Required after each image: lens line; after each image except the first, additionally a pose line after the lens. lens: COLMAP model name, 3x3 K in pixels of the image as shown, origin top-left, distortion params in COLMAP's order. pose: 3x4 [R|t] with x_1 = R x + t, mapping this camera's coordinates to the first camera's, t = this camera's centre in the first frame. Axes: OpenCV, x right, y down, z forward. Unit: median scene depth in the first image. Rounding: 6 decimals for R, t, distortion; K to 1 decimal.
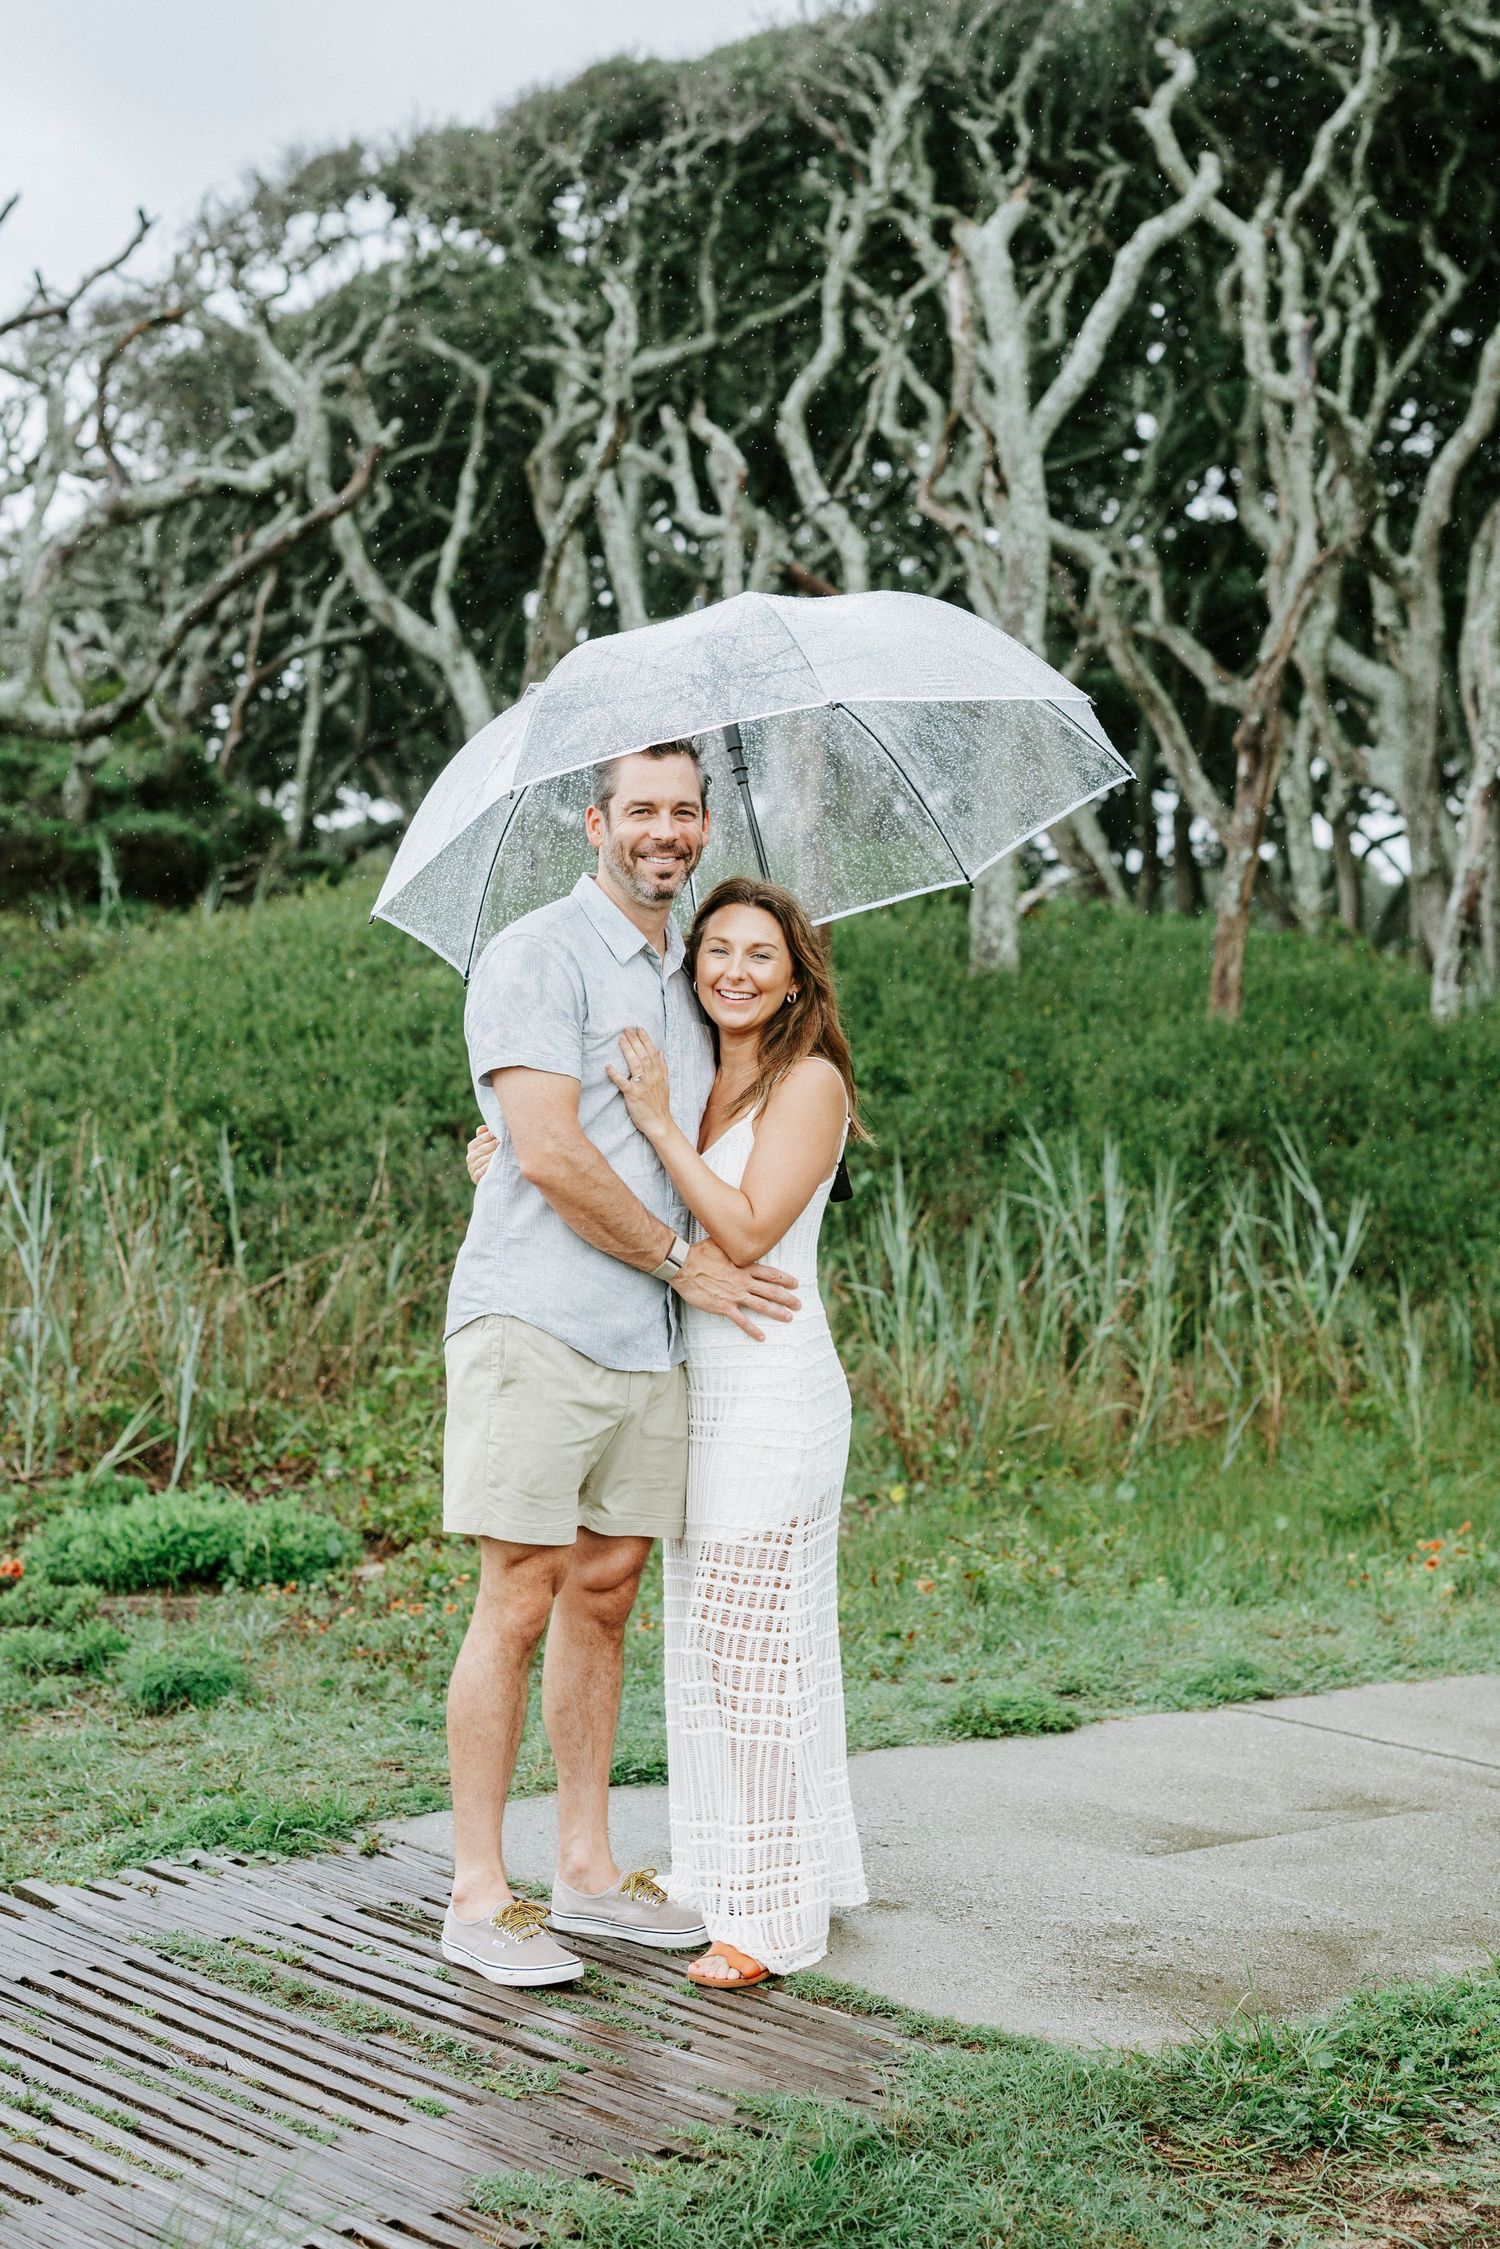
lens RADIAL K [[3635.4, 0, 759.0], [0, 3635.4, 1025.1], [0, 0, 1]] dist [-0.010823, 0.012946]
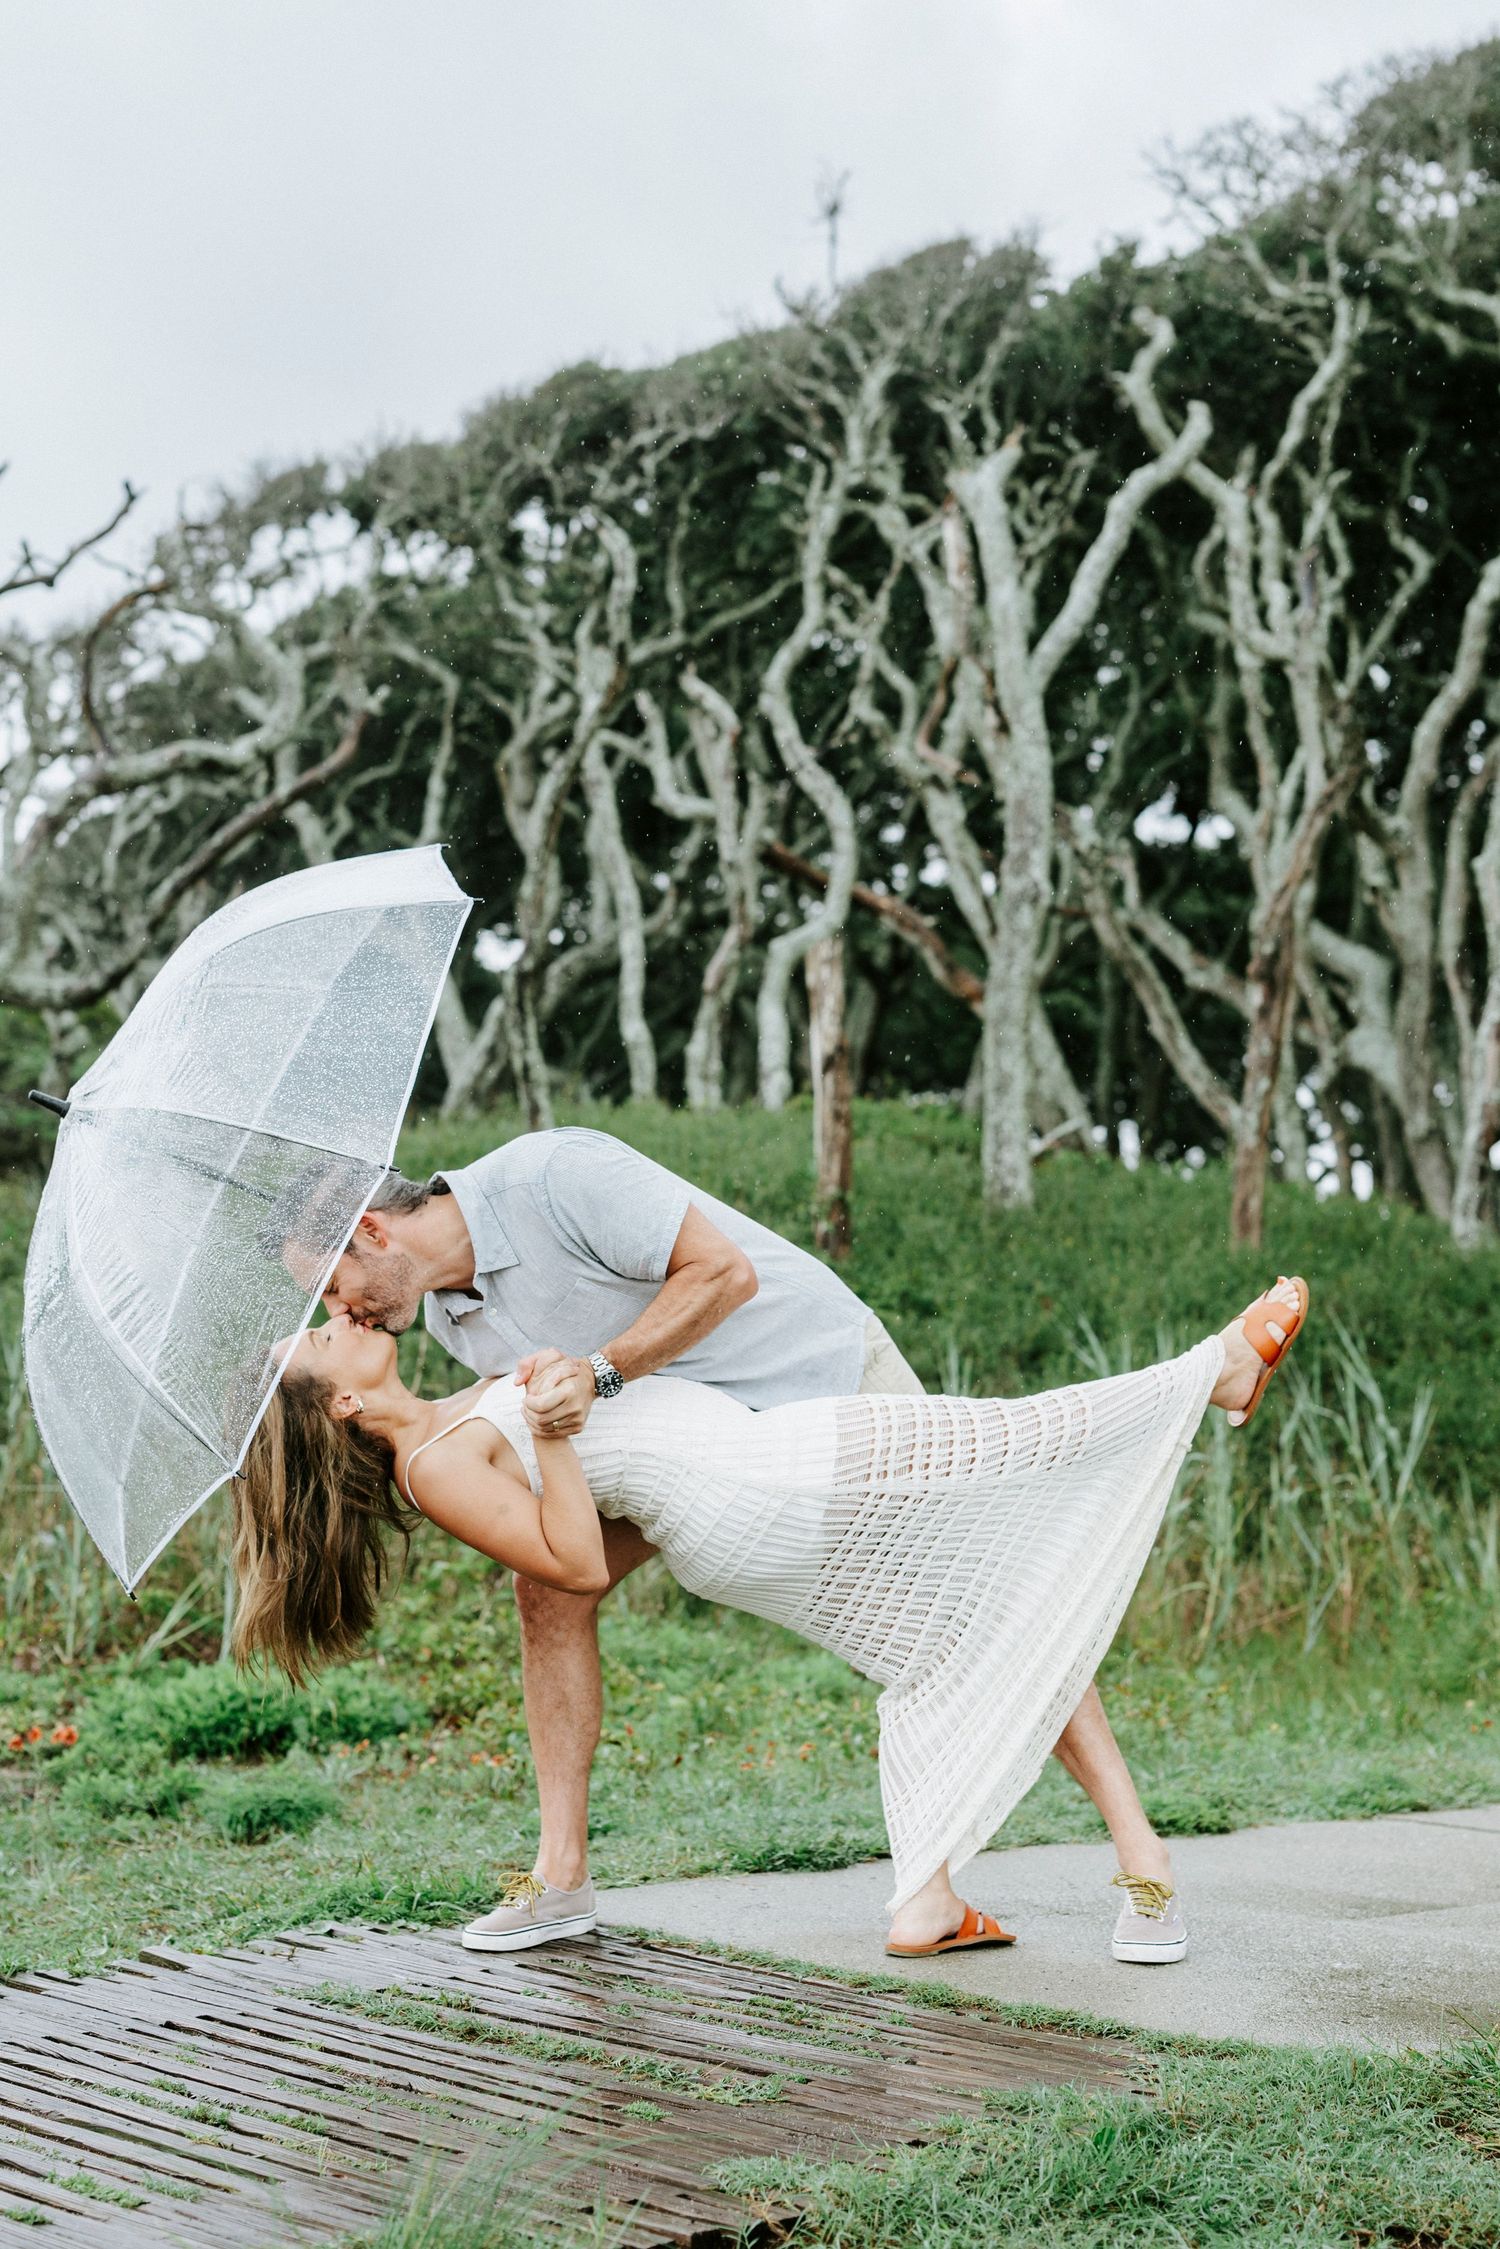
lens RADIAL K [[3632.3, 0, 739.9], [0, 3632.3, 1072.8], [0, 0, 1]] dist [-0.001339, 0.015279]
pose [[0.999810, -0.015435, 0.011877, -0.015758], [0.016392, 0.996231, -0.085172, 0.025019], [-0.010518, 0.085351, 0.996295, 0.016323]]
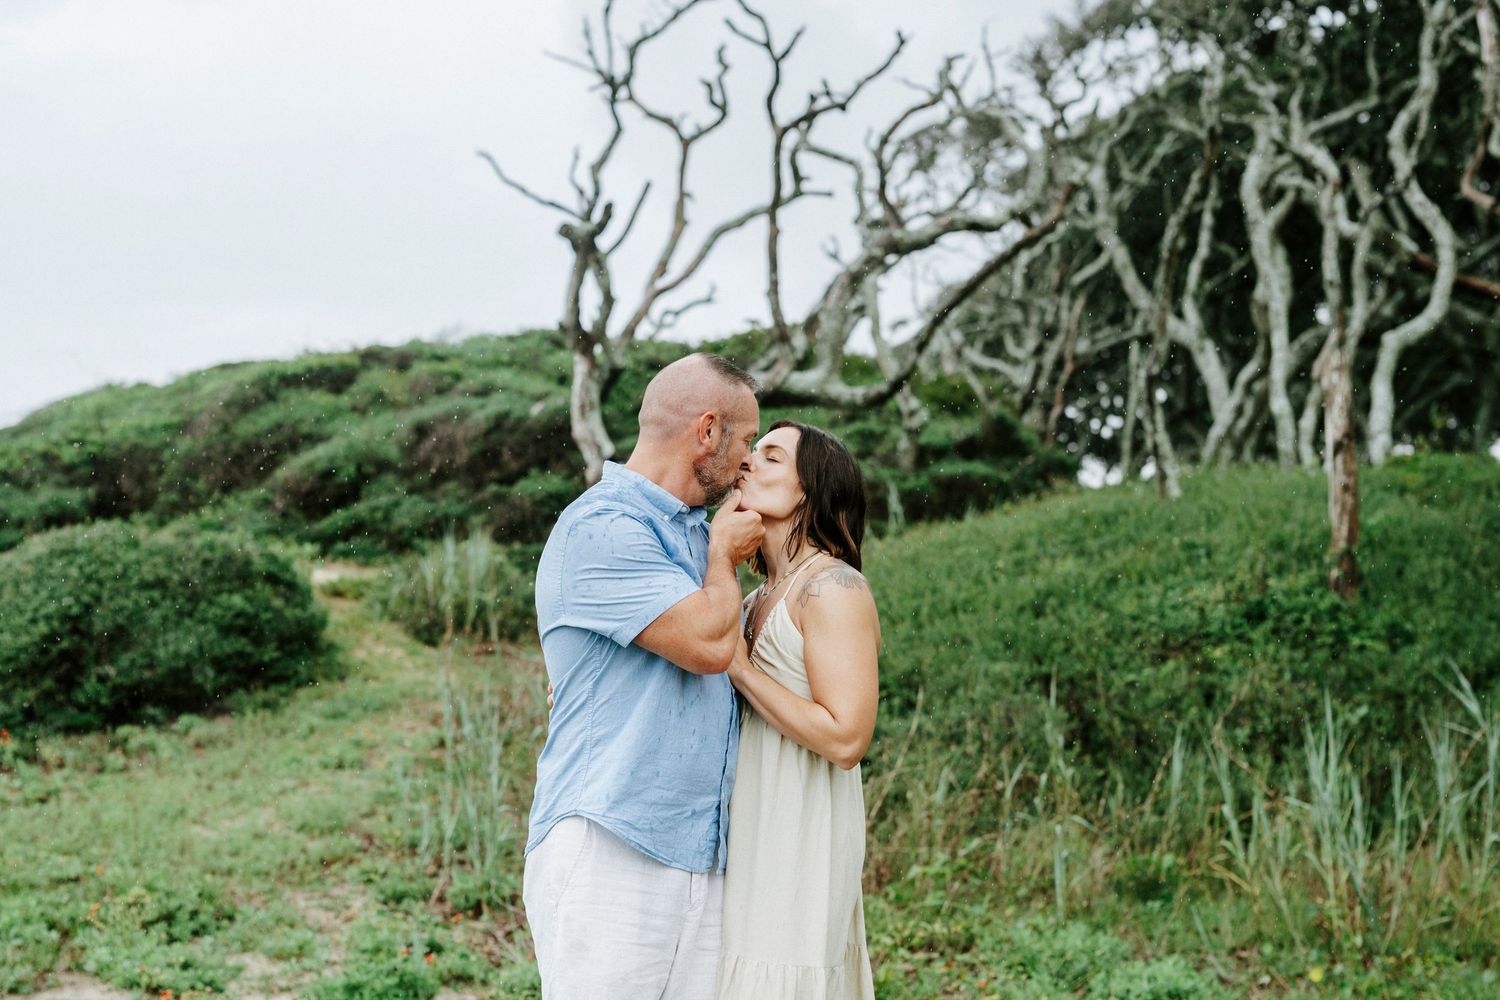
lens RADIAL K [[2424.7, 0, 748.7], [0, 2424.7, 565.3], [0, 0, 1]] dist [-0.010823, 0.012946]
pose [[0.950874, -0.034304, -0.307671, 0.056164], [0.028117, 0.999304, -0.024521, 0.004098], [0.308298, 0.014665, 0.951177, 0.089523]]
